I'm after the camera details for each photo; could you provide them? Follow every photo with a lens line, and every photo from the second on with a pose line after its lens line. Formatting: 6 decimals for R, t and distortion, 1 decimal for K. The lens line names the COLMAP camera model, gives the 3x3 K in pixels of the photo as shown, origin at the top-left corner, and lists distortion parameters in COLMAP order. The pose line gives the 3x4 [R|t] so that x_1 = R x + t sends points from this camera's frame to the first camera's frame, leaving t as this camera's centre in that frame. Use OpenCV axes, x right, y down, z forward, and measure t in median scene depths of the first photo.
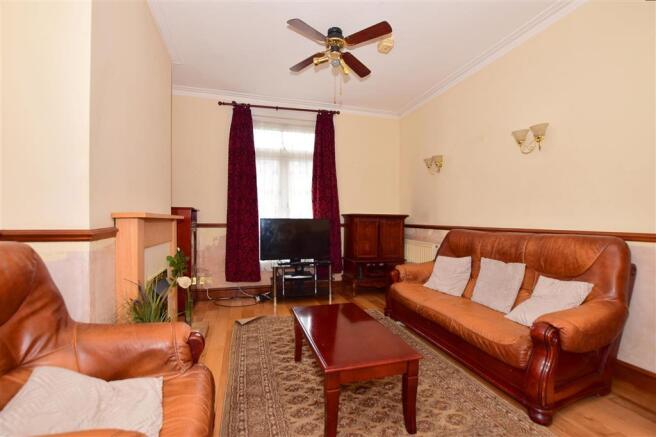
lens RADIAL K [[291.3, 0, 332.5], [0, 291.3, 220.3], [0, 0, 1]] dist [-0.026108, 0.001634]
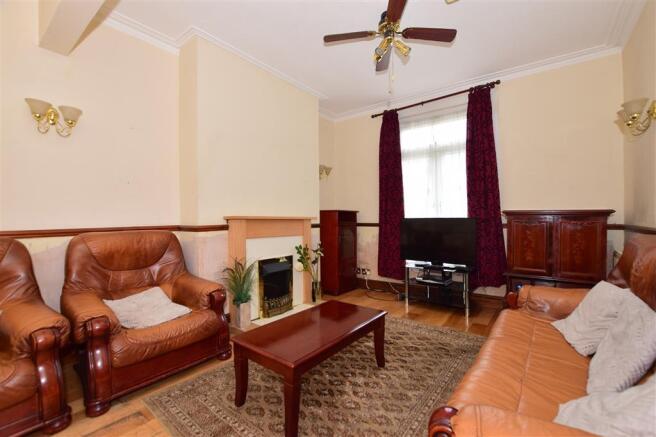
lens RADIAL K [[291.3, 0, 329.0], [0, 291.3, 221.6], [0, 0, 1]] dist [-0.026108, 0.001634]
pose [[0.592579, -0.003910, -0.805503, 0.412619], [0.005331, 0.999985, -0.000933, 0.004793], [0.805495, -0.003741, 0.592591, 0.187822]]
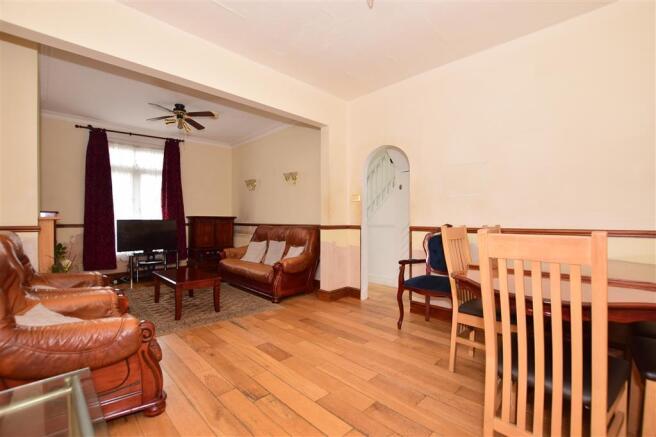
lens RADIAL K [[291.3, 0, 331.9], [0, 291.3, 218.8], [0, 0, 1]] dist [-0.026108, 0.001634]
pose [[0.884541, -0.005437, 0.466430, 0.002735], [0.008211, 0.999959, -0.003916, 0.001771], [-0.466389, 0.007294, 0.884549, -0.562277]]
